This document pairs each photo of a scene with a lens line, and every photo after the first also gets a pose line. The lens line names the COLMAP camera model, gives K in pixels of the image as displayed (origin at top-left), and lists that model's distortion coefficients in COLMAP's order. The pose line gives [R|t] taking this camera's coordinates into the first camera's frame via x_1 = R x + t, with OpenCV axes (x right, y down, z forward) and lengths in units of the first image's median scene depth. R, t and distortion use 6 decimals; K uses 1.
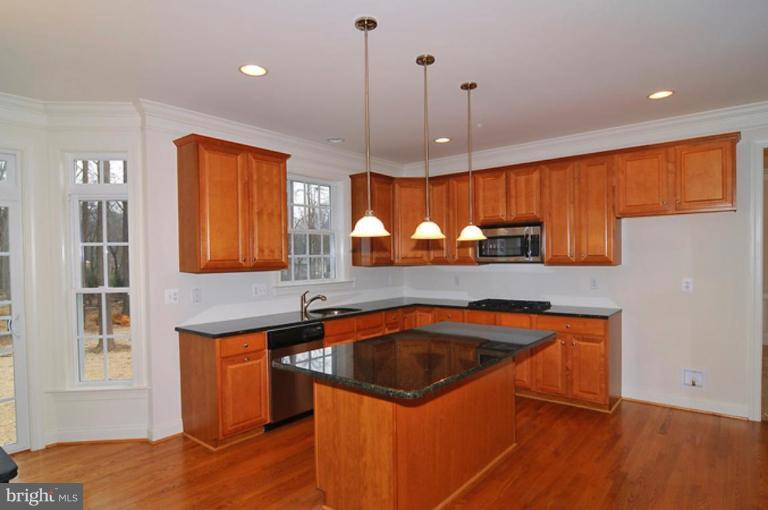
lens RADIAL K [[441.5, 0, 384.8], [0, 441.5, 260.0], [0, 0, 1]] dist [-0.001390, 0.000036]
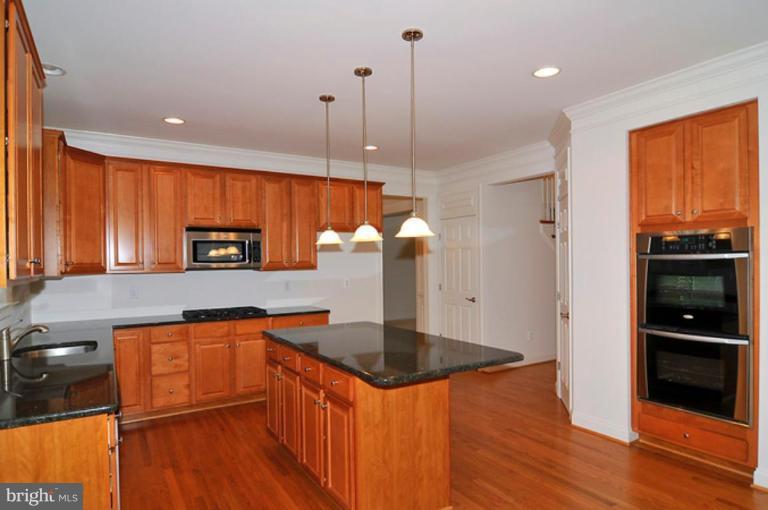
lens RADIAL K [[441.5, 0, 384.8], [0, 441.5, 260.0], [0, 0, 1]] dist [-0.001390, 0.000036]
pose [[0.313860, 0.013971, 0.949367, -0.763252], [0.016151, 0.999669, -0.020050, 0.017688], [-0.949332, 0.021626, 0.313530, 0.540891]]
